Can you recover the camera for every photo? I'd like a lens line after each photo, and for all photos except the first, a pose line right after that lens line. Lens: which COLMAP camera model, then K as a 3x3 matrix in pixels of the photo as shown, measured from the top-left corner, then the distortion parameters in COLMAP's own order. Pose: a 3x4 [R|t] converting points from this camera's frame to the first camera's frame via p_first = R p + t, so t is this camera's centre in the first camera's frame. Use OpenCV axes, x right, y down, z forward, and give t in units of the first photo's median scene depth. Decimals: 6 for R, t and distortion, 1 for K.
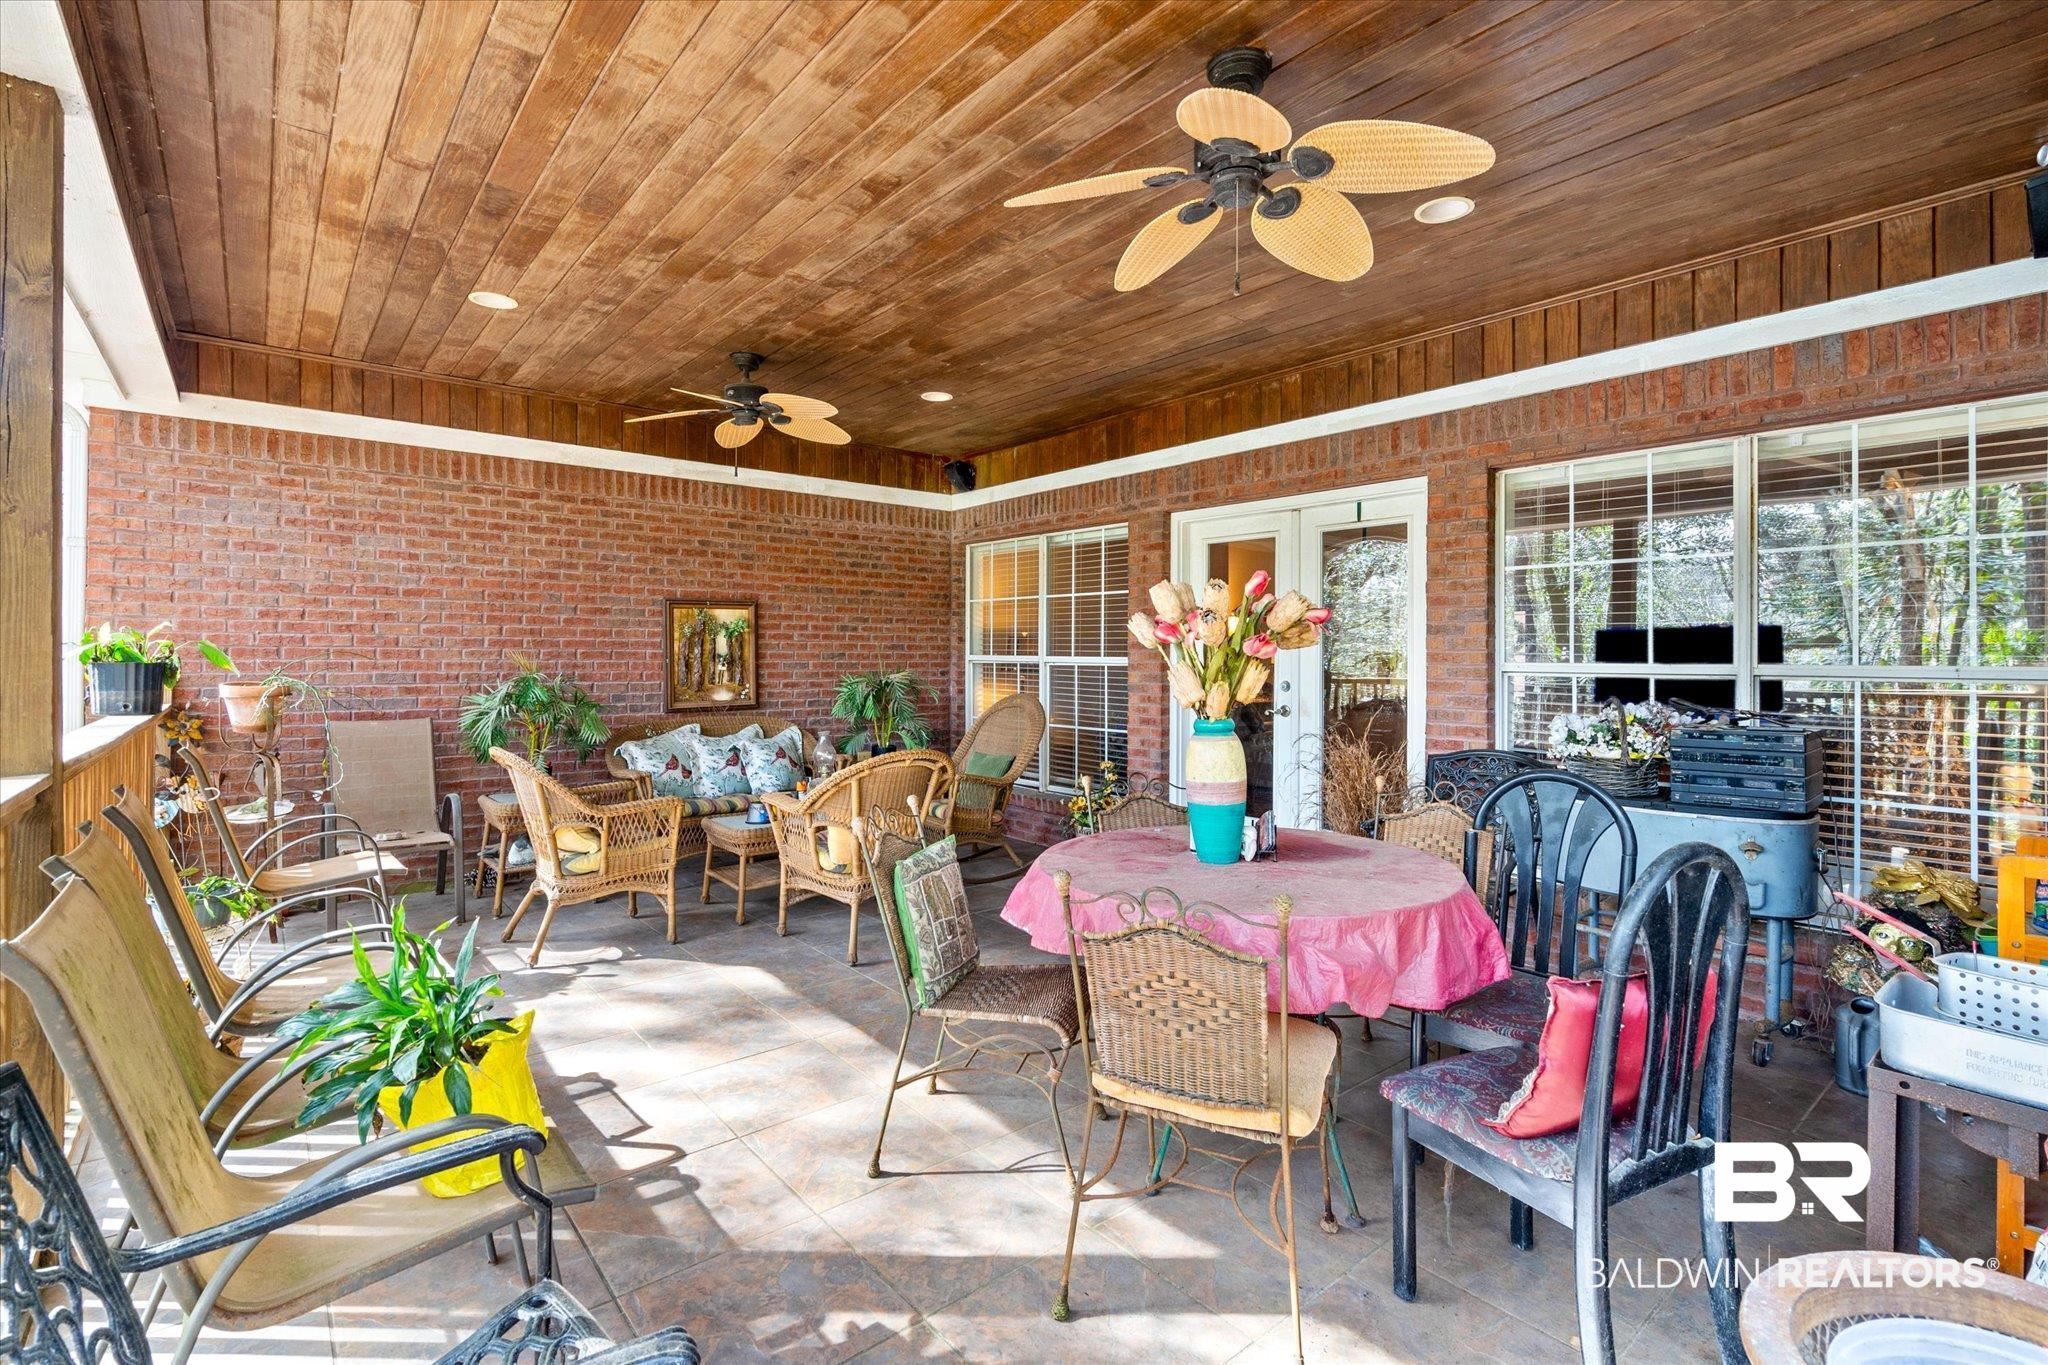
lens RADIAL K [[928.6, 0, 1030.0], [0, 928.6, 672.7], [0, 0, 1]] dist [-0.002189, -0.000012]
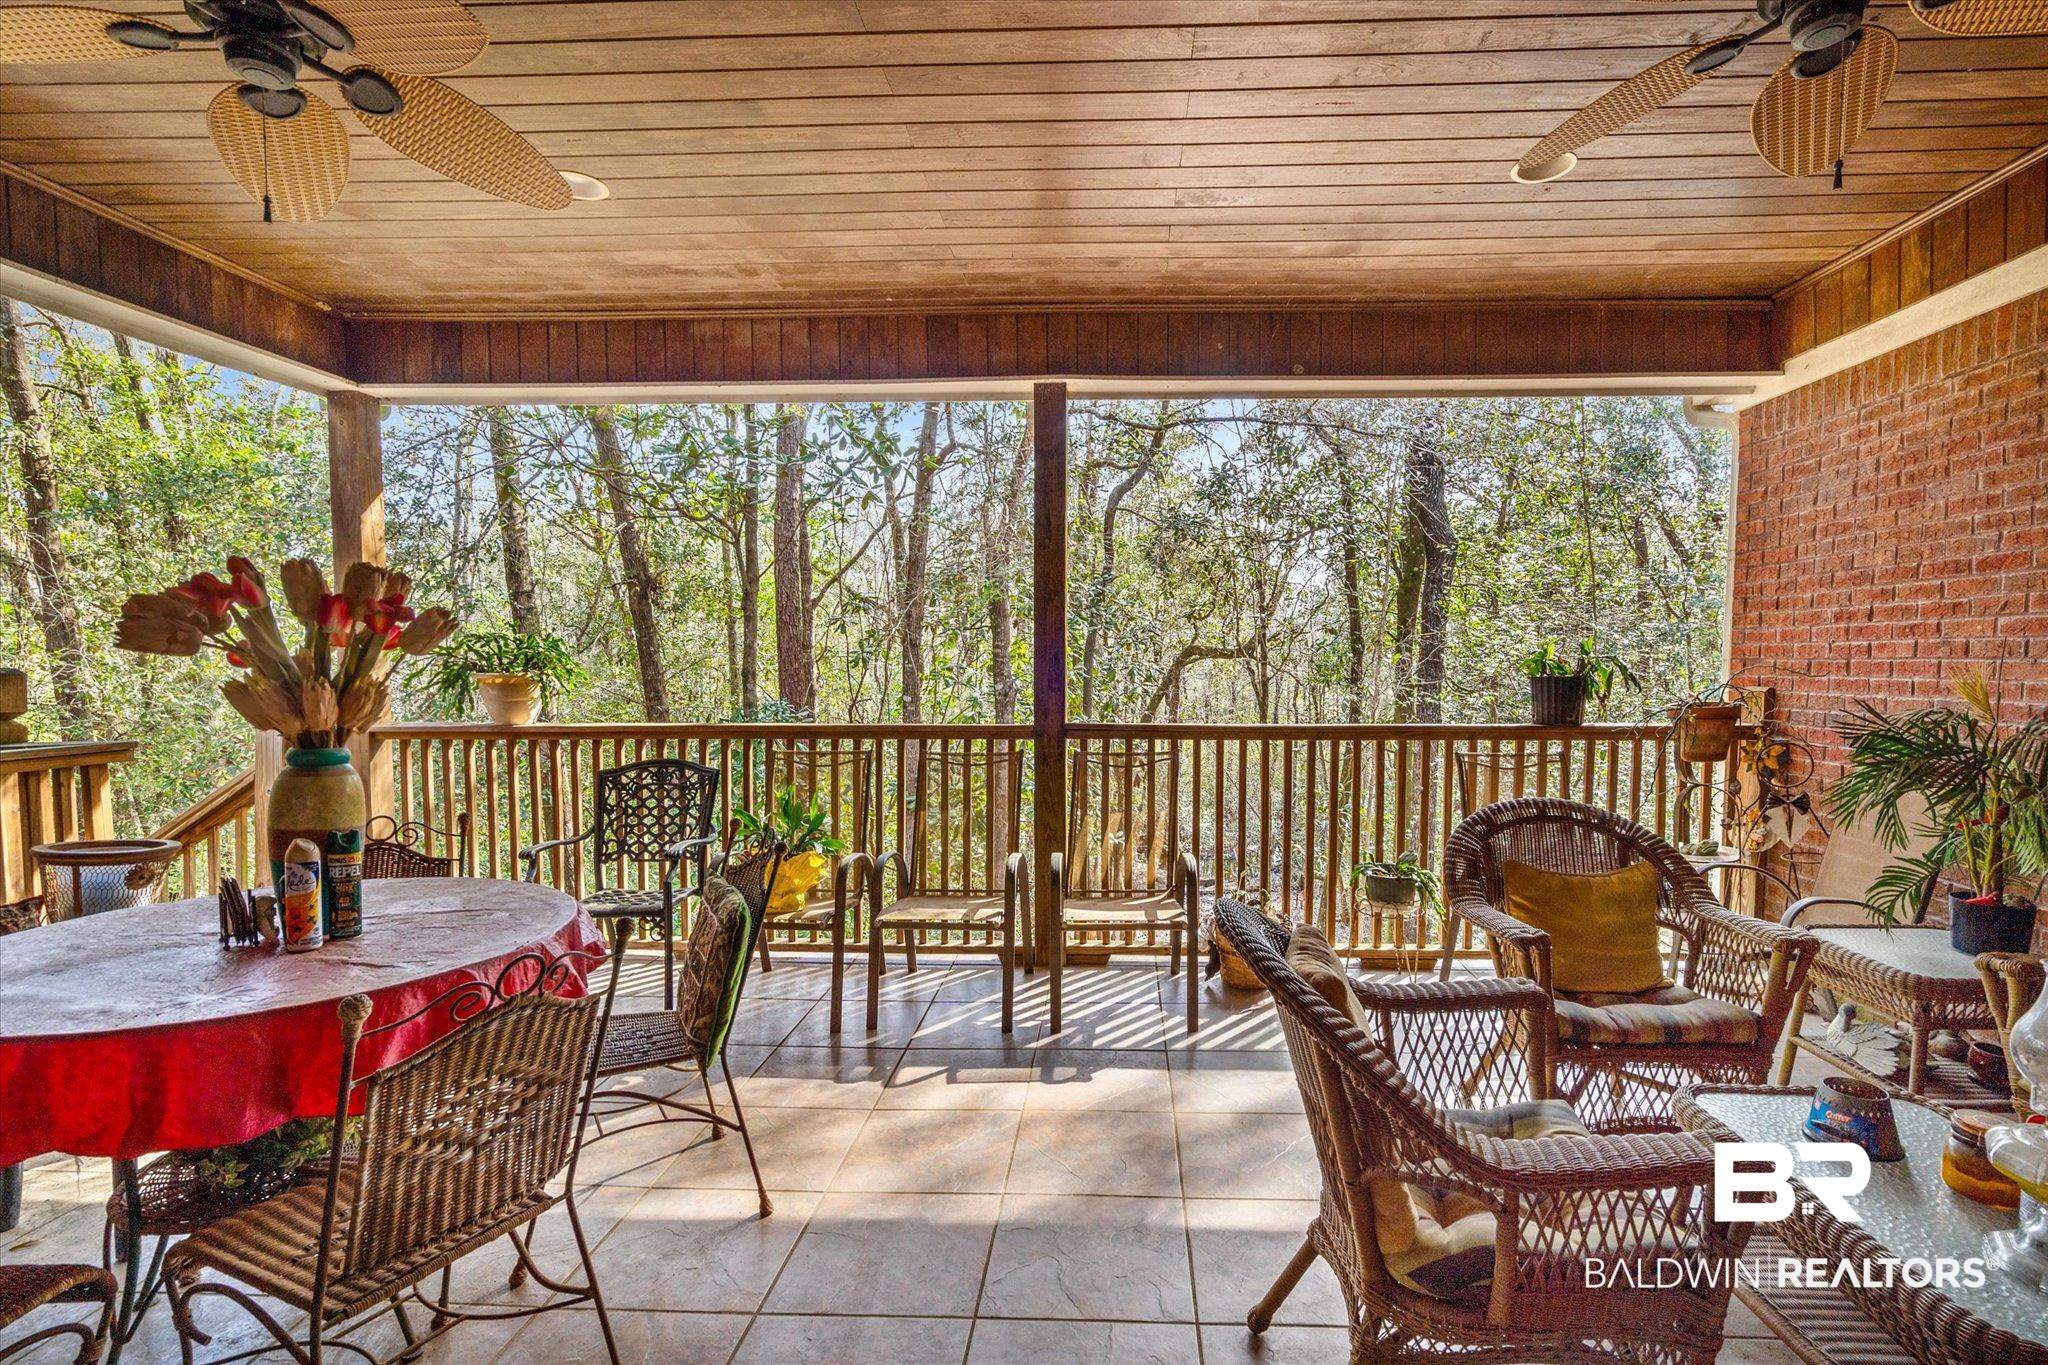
lens RADIAL K [[942.0, 0, 1038.7], [0, 942.0, 696.4], [0, 0, 1]] dist [-0.000973, 0.000041]
pose [[-0.704994, 0.021197, -0.708897, 0.181582], [-0.016653, 0.998783, 0.046426, -0.022302], [0.709018, 0.044535, -0.703783, 1.058891]]
